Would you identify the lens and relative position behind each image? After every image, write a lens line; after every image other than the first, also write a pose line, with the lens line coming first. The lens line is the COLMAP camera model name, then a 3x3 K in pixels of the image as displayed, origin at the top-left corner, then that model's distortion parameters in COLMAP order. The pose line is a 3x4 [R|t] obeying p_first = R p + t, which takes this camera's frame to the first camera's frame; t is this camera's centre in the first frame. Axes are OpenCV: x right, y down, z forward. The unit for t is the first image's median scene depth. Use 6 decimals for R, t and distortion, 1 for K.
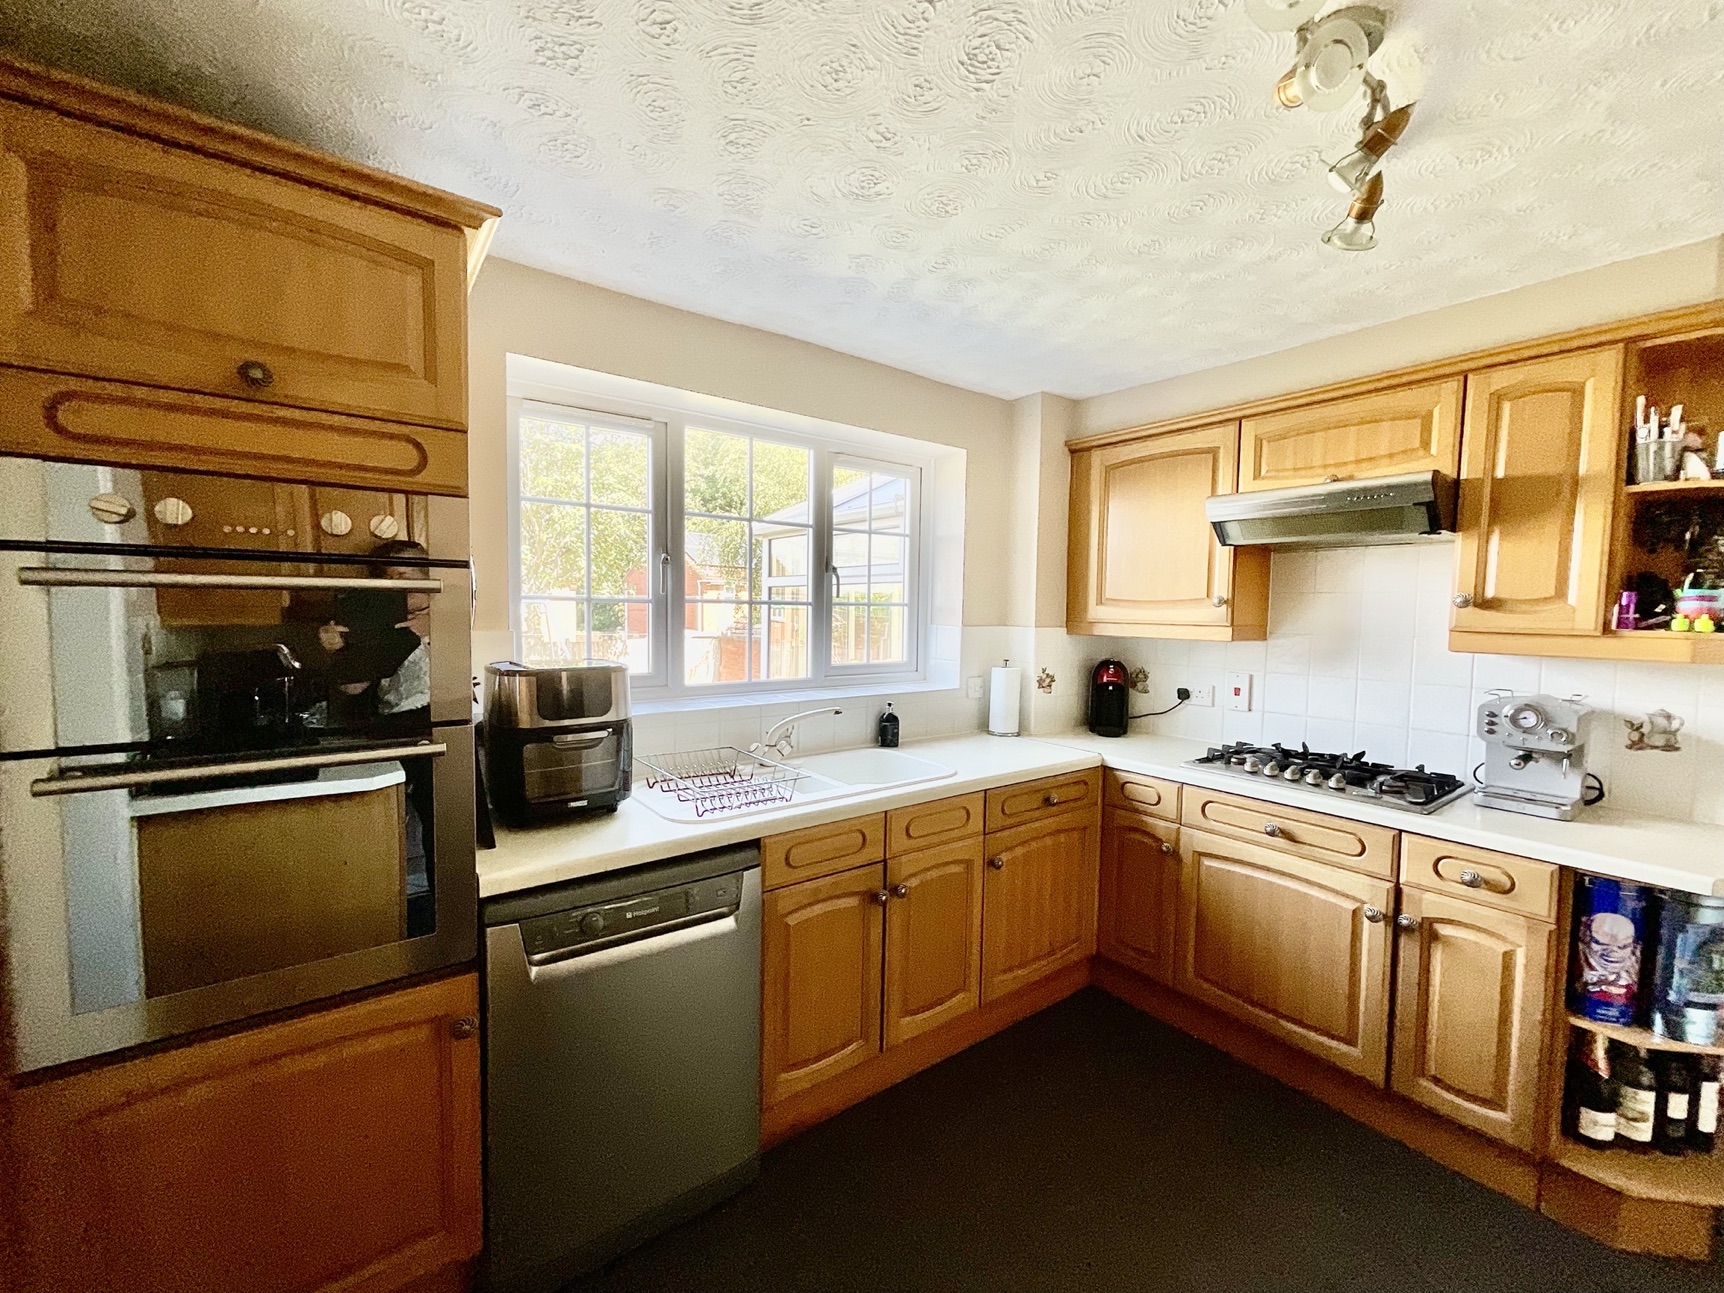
lens RADIAL K [[697.1, 0, 862.0], [0, 697.1, 646.5], [0, 0, 1]] dist [-0.002704, -0.000349]
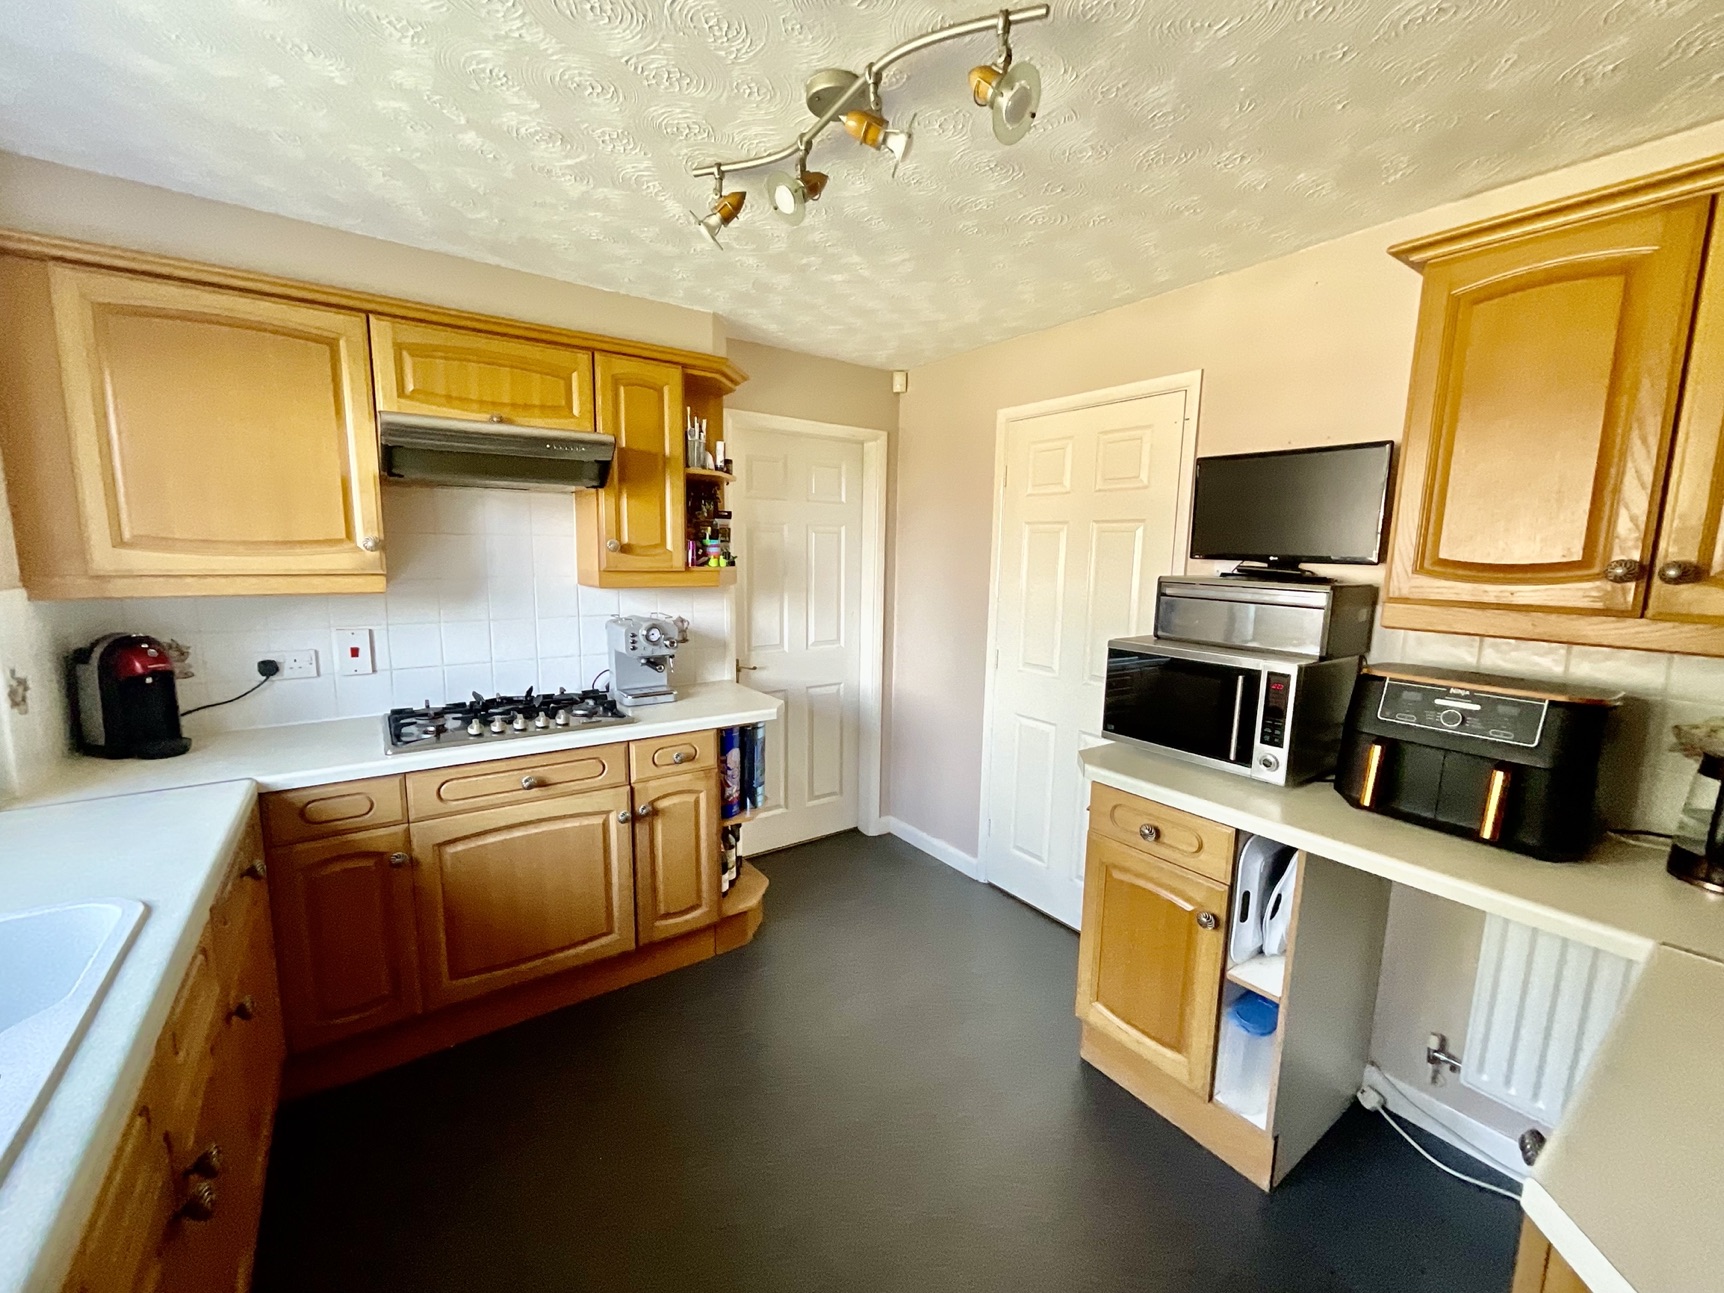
lens RADIAL K [[697.1, 0, 862.0], [0, 697.1, 646.5], [0, 0, 1]] dist [-0.002704, -0.000349]
pose [[0.027134, -0.154850, 0.987565, -0.361079], [0.038260, 0.987366, 0.153768, -0.063732], [-0.998899, 0.033612, 0.032716, 0.529471]]
